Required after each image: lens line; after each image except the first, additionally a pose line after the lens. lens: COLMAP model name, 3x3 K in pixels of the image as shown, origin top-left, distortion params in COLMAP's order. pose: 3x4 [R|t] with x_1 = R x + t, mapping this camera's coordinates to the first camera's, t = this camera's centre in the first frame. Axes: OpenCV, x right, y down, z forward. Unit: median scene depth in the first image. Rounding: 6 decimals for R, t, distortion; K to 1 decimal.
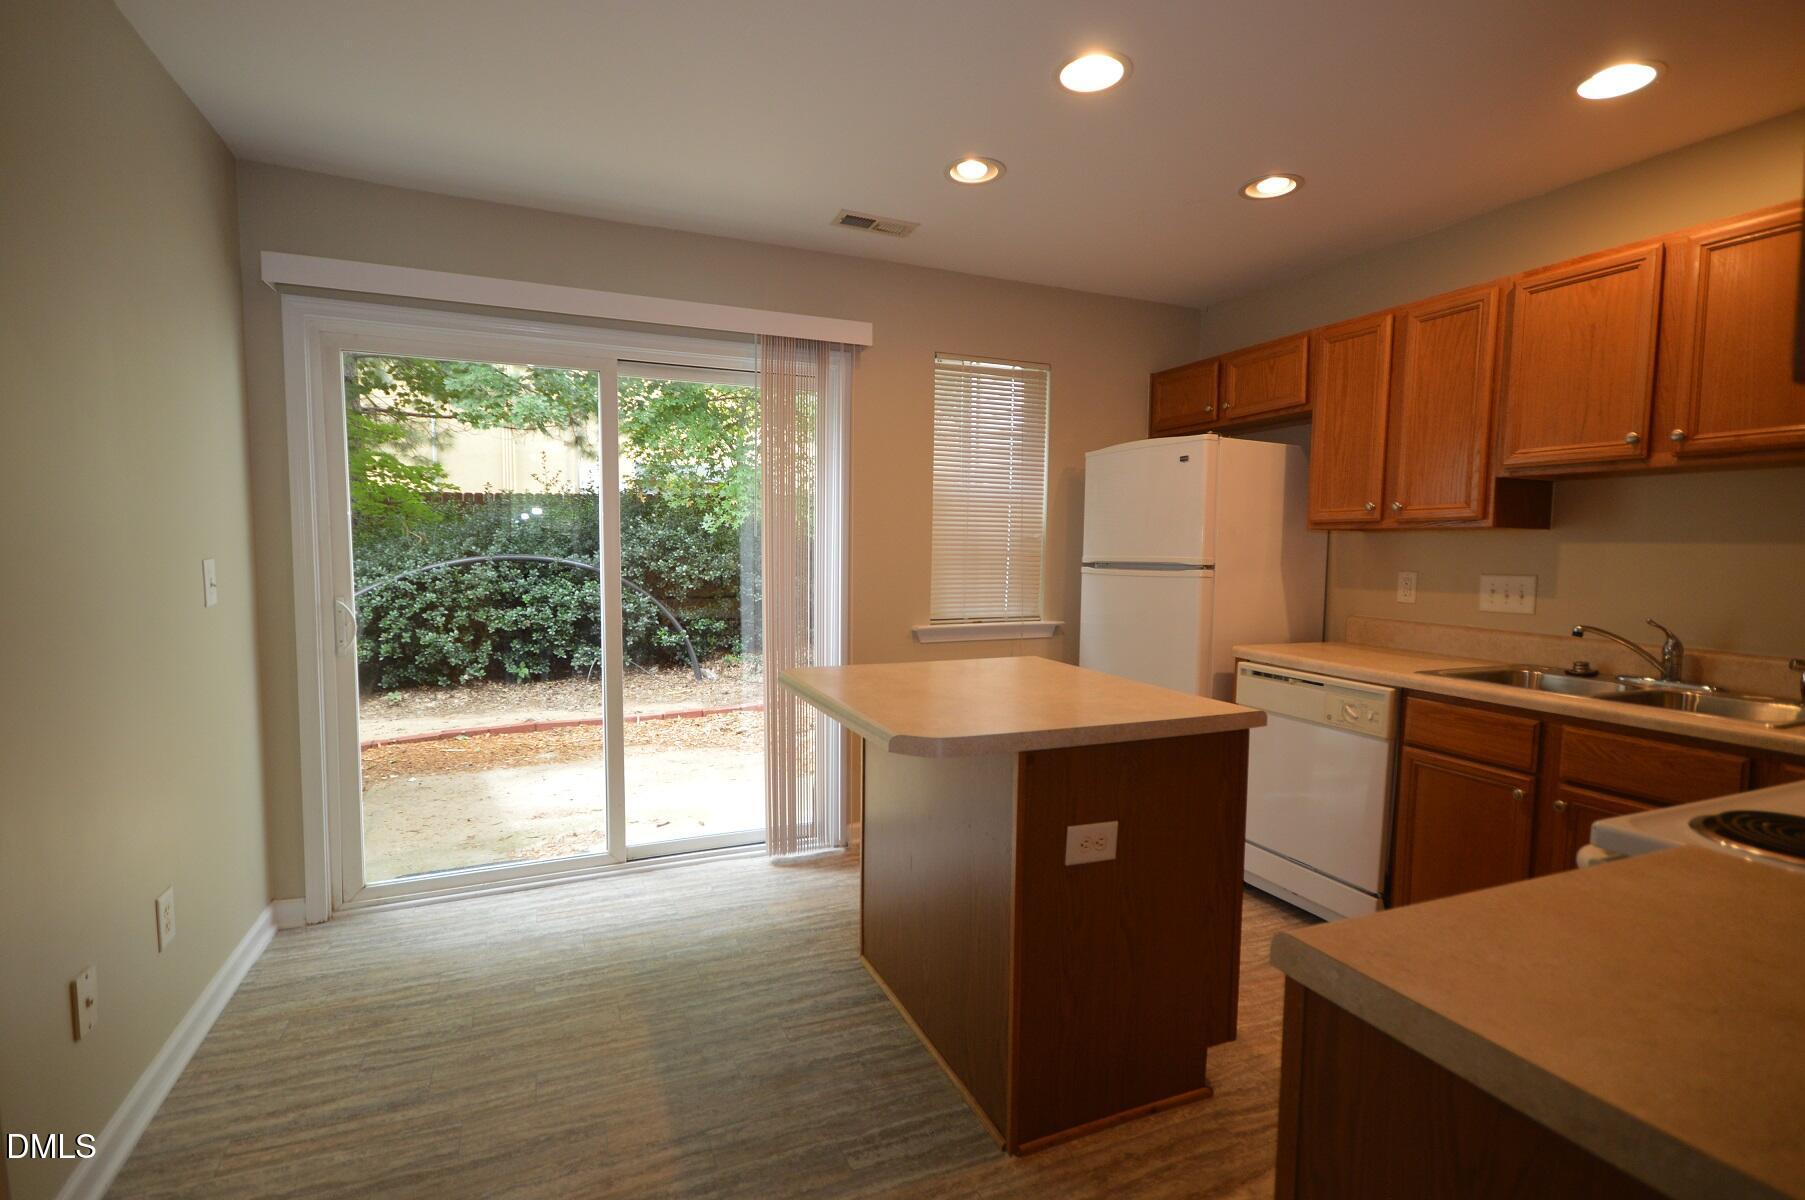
lens RADIAL K [[837.9, 0, 889.8], [0, 837.9, 602.6], [0, 0, 1]] dist [0.000618, -0.001378]
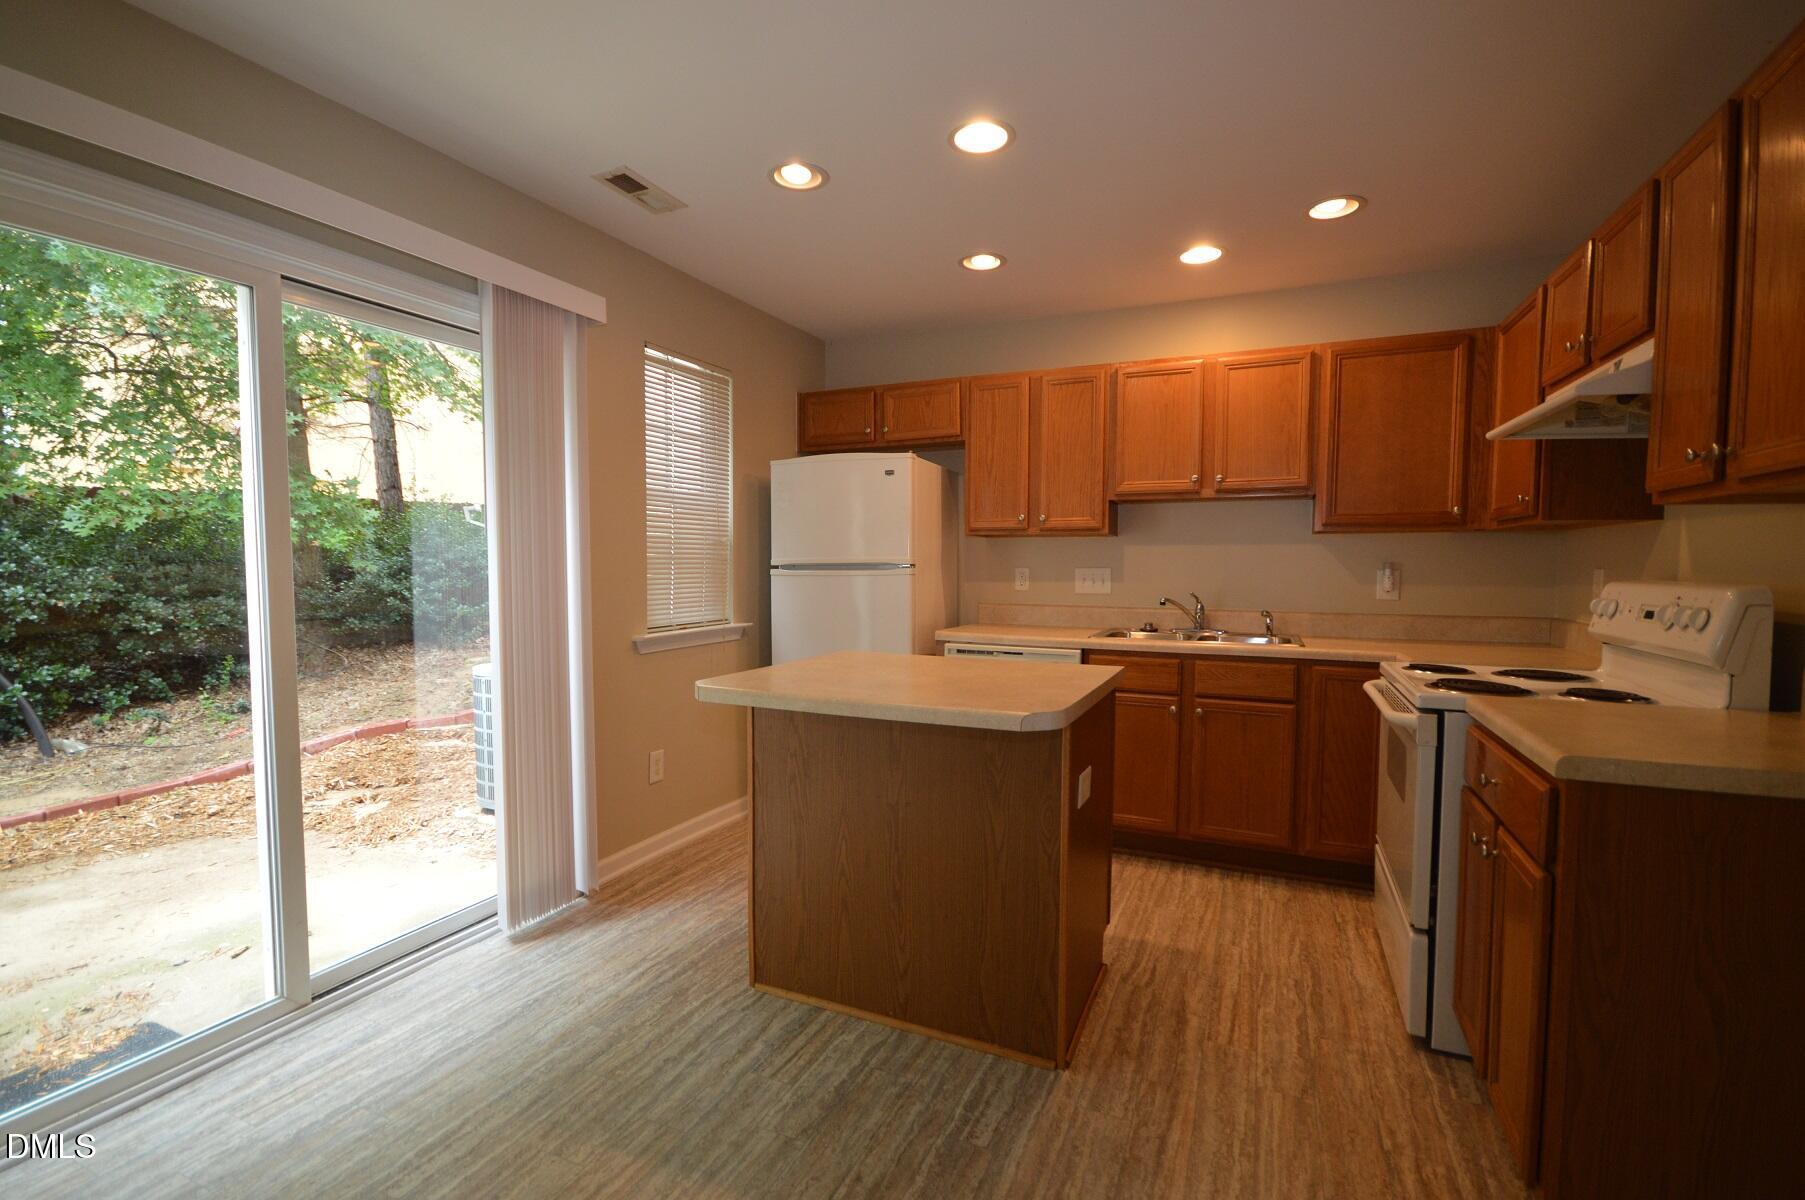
lens RADIAL K [[812.1, 0, 896.3], [0, 812.1, 604.5], [0, 0, 1]] dist [-0.004918, -0.003854]
pose [[0.733829, -0.045642, 0.677799, -0.421842], [0.052166, 0.998580, 0.010764, -0.001990], [-0.677328, 0.027459, 0.735168, 0.179416]]
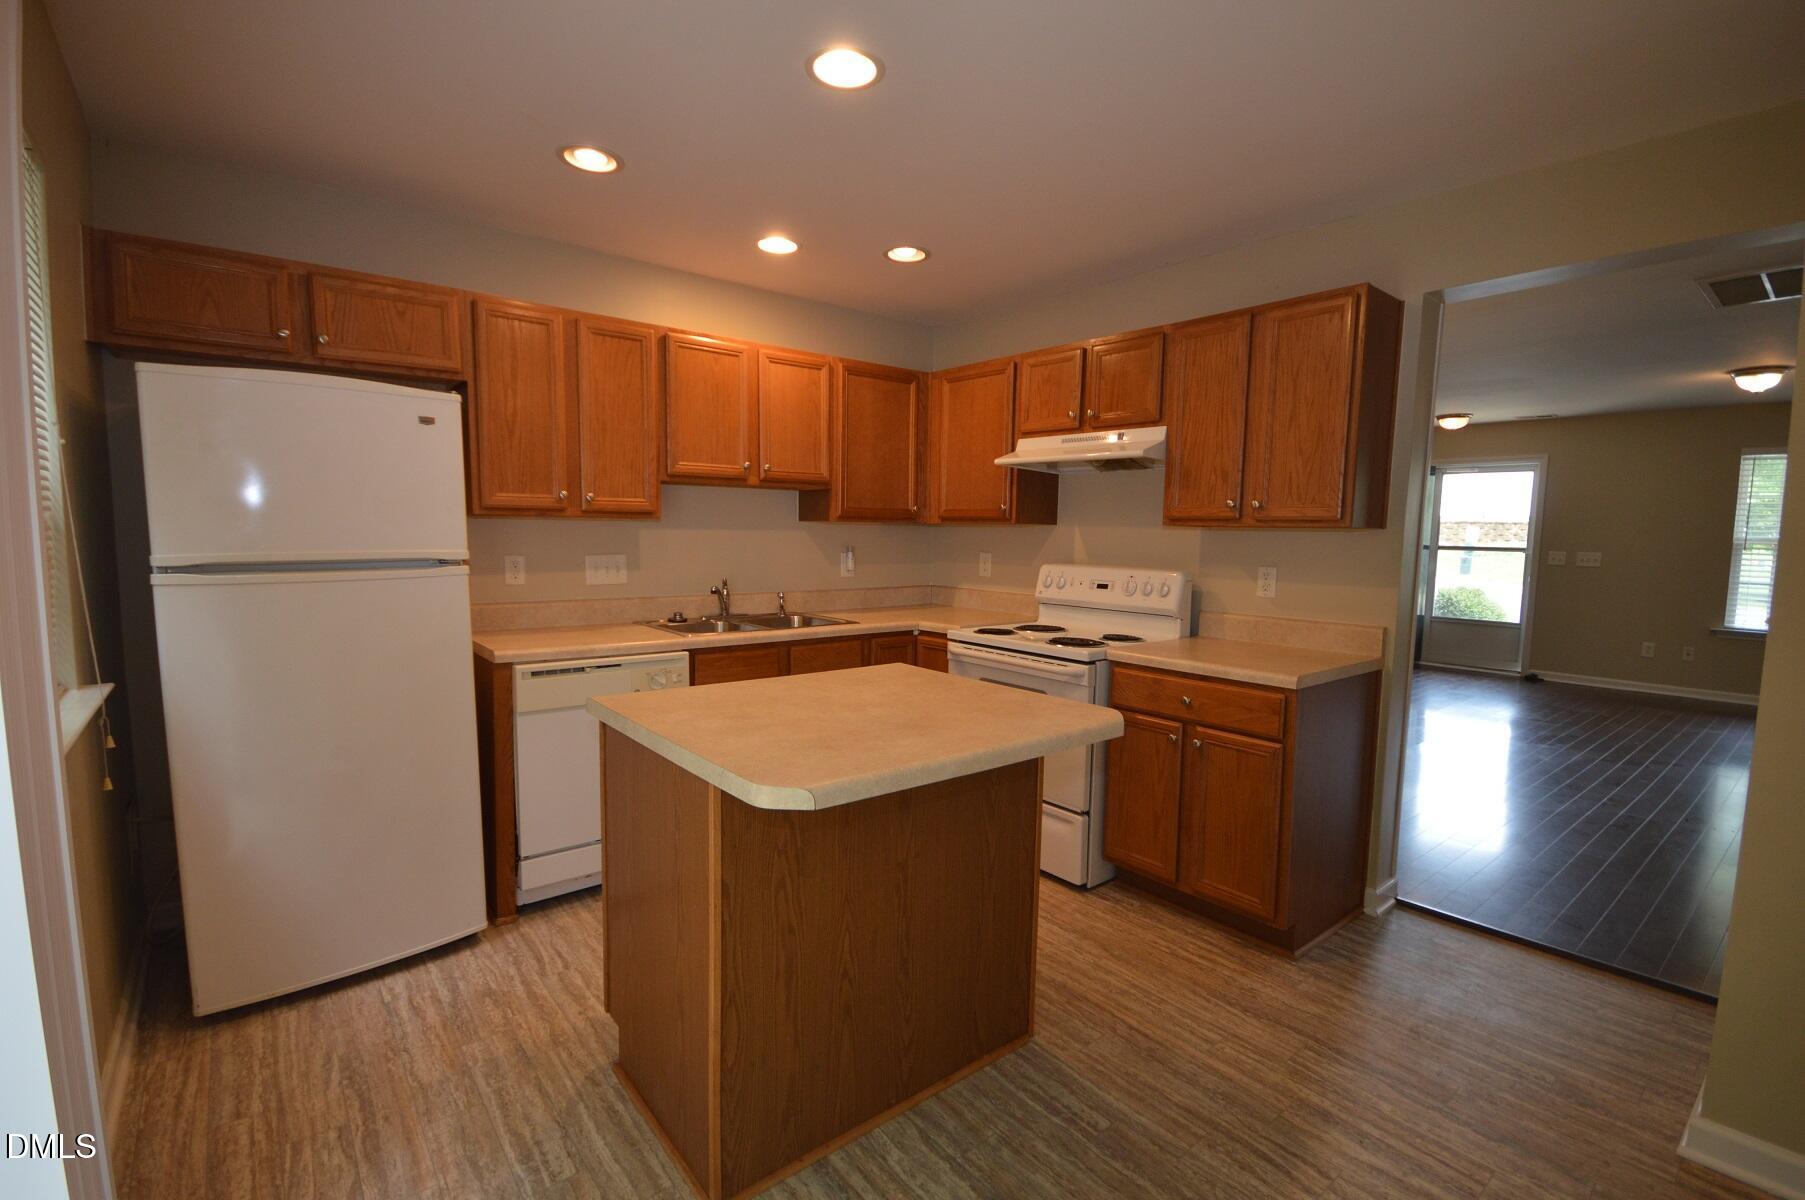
lens RADIAL K [[812.1, 0, 904.3], [0, 812.1, 604.9], [0, 0, 1]] dist [-0.004918, -0.003854]
pose [[-0.287988, -0.108184, 0.951504, -0.500110], [0.045159, 0.990959, 0.126338, -0.081701], [-0.956569, 0.079353, -0.280498, 0.828668]]
